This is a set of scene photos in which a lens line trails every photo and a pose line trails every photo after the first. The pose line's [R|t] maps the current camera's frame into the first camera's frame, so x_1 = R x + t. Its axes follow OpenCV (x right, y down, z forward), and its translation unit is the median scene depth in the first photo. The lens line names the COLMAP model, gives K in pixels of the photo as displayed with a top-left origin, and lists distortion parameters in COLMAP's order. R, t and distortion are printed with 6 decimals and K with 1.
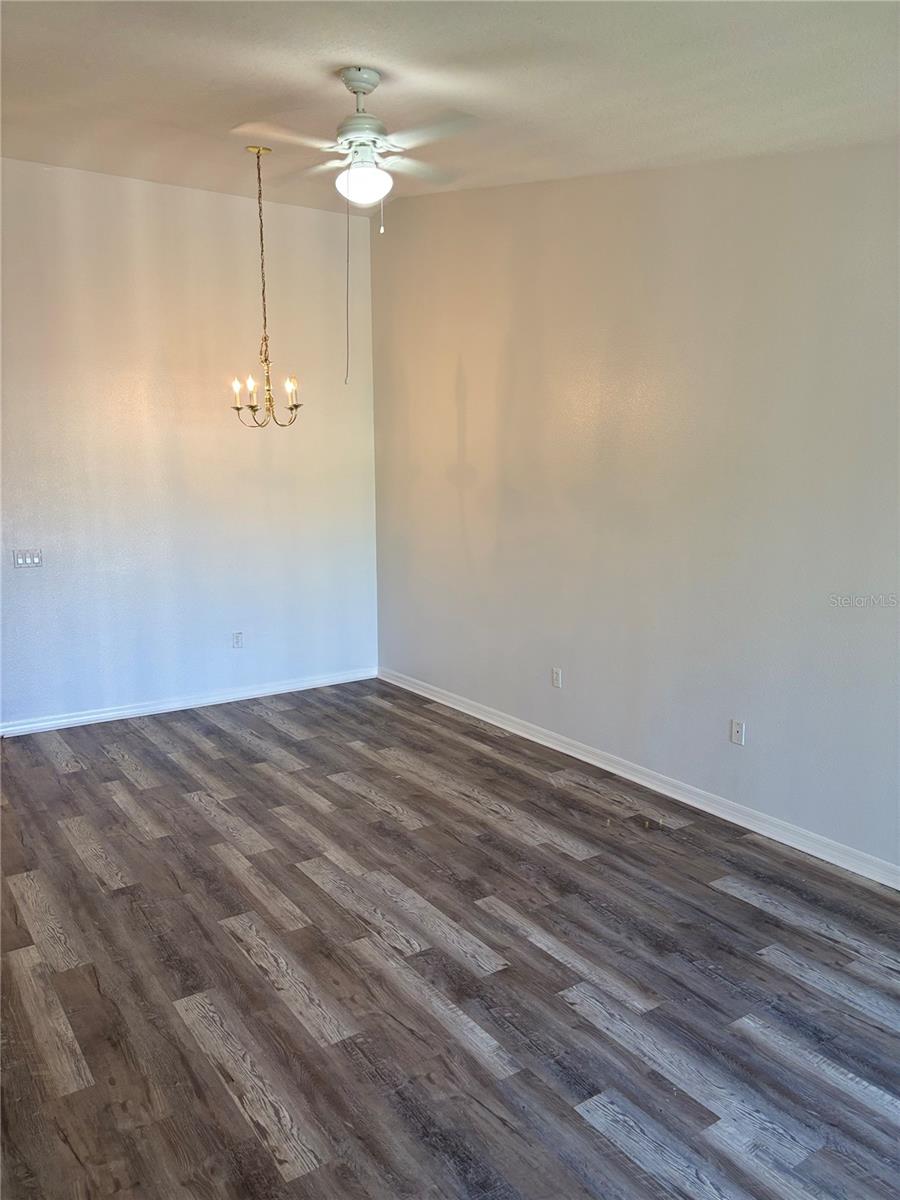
lens RADIAL K [[911.3, 0, 445.3], [0, 911.3, 603.5], [0, 0, 1]] dist [-0.006969, -0.005538]
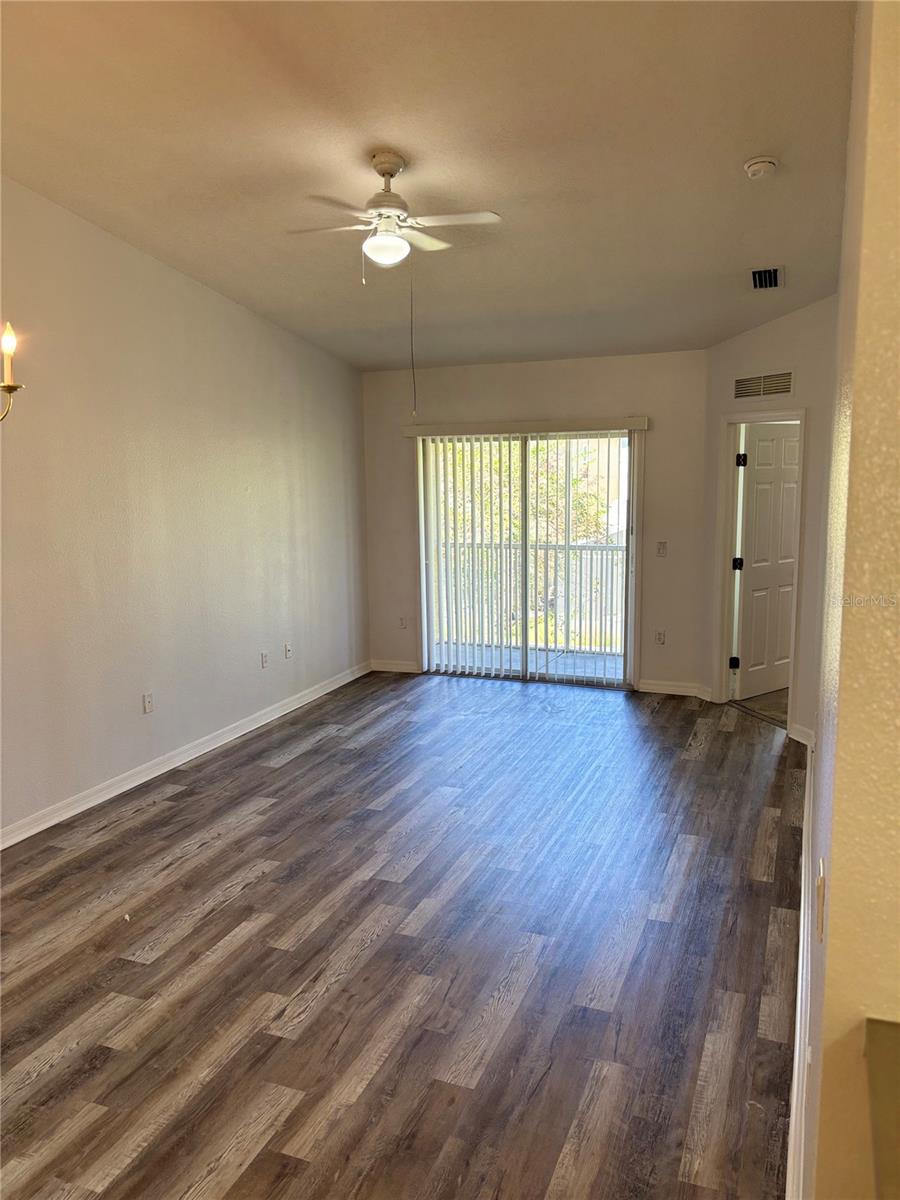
lens RADIAL K [[911.3, 0, 445.3], [0, 911.3, 603.5], [0, 0, 1]] dist [-0.006969, -0.005538]
pose [[-0.562231, -0.125706, 0.817371, -0.996873], [0.143342, 0.958606, 0.246025, -0.261627], [-0.814463, 0.255486, -0.520938, 1.417408]]
